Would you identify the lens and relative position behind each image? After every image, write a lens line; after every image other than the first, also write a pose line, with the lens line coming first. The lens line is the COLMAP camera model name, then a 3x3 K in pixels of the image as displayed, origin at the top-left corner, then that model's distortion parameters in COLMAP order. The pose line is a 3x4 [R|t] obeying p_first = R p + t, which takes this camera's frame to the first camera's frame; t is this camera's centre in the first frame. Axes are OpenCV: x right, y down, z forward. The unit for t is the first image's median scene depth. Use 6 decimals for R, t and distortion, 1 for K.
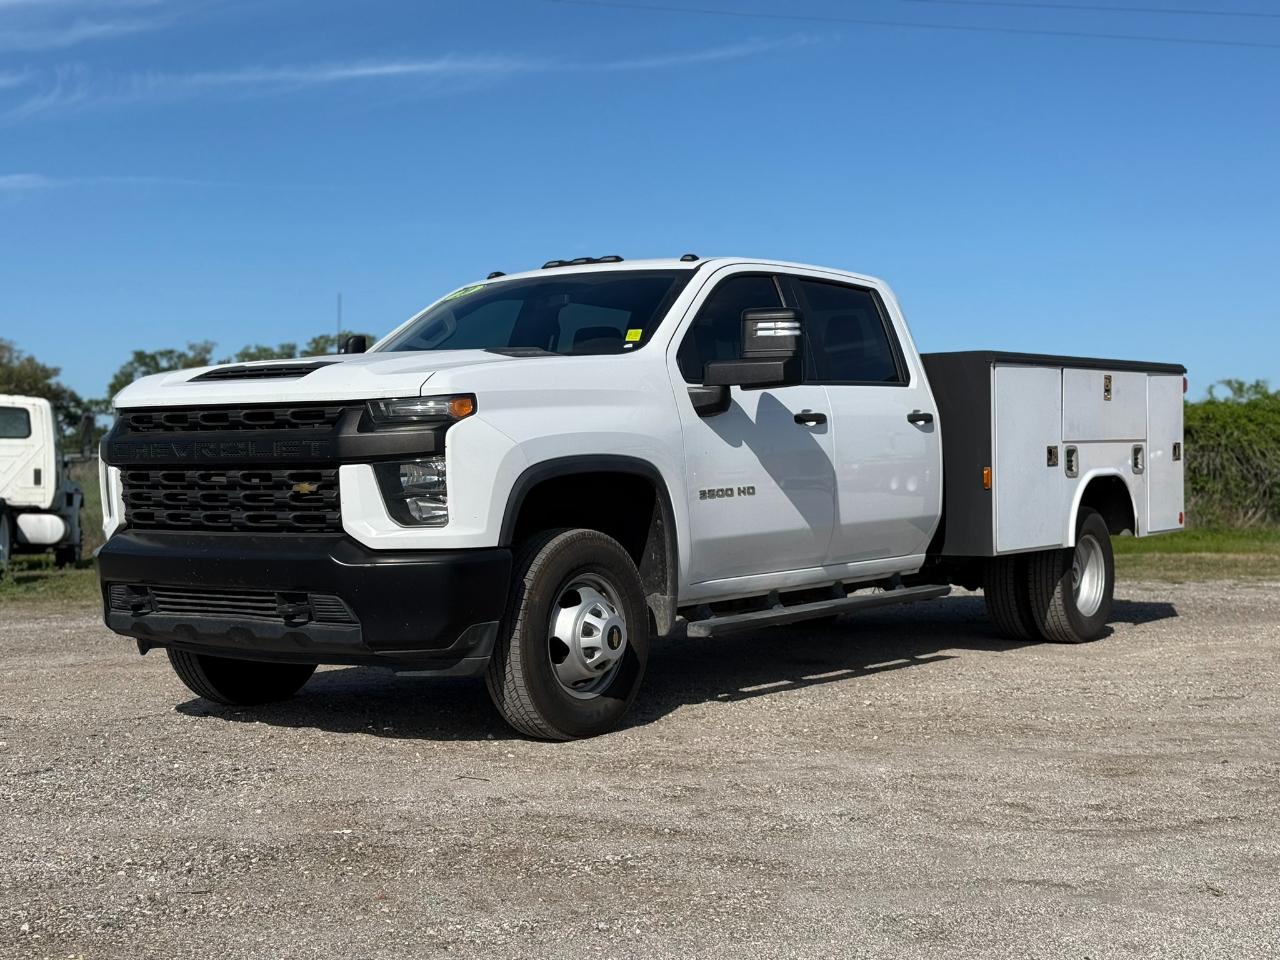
lens RADIAL K [[1767.2, 0, 640.4], [0, 1767.2, 473.3], [0, 0, 1]] dist [0.107046, 0.000000]
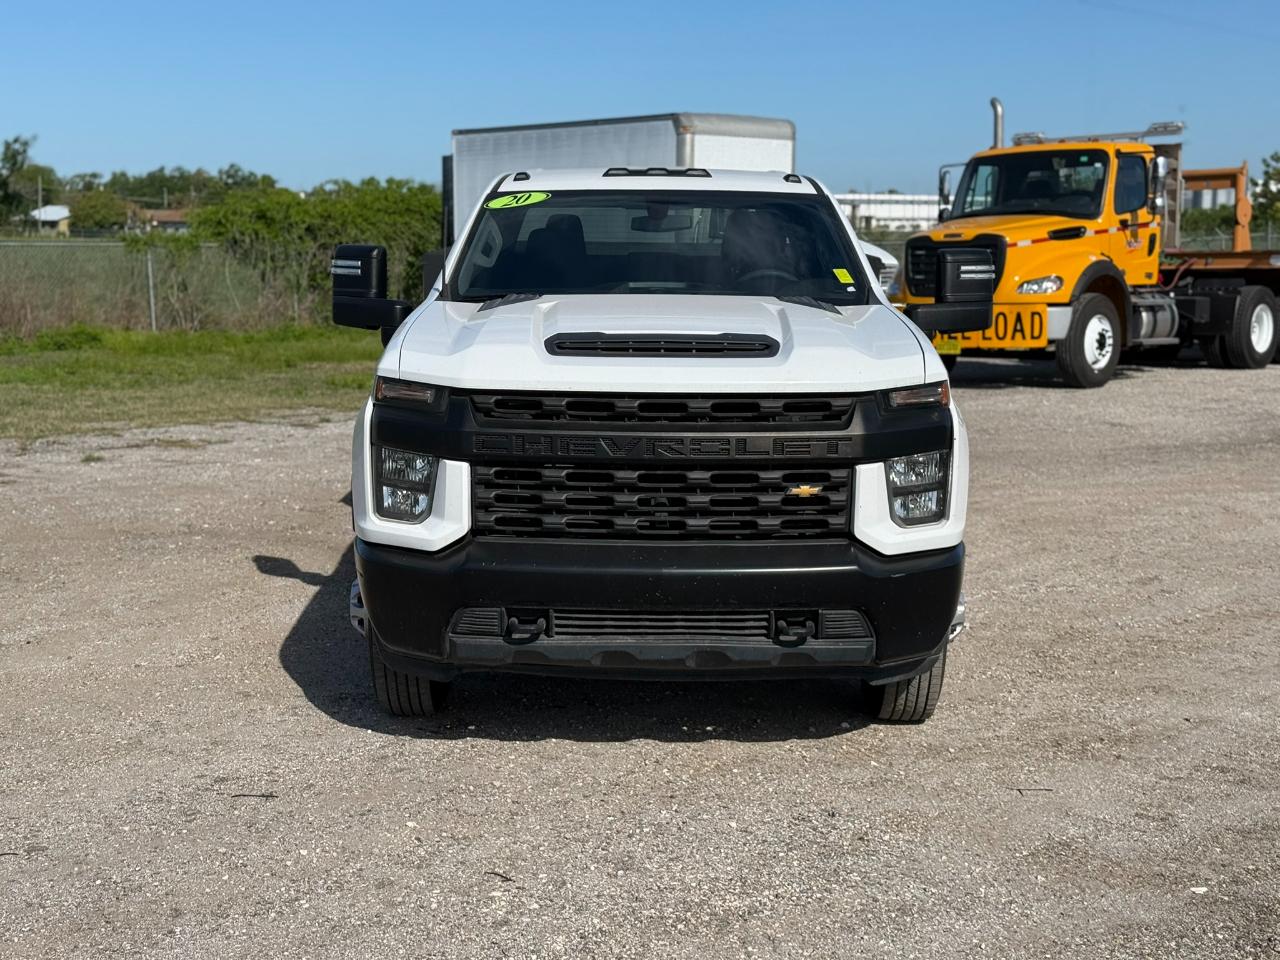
lens RADIAL K [[1767.2, 0, 640.8], [0, 1767.2, 479.4], [0, 0, 1]] dist [0.107046, 0.000000]
pose [[0.817161, -0.069988, 0.572144, -0.747446], [-0.008565, 0.991017, 0.133460, -0.112036], [-0.576346, -0.113959, 0.809221, 0.336329]]
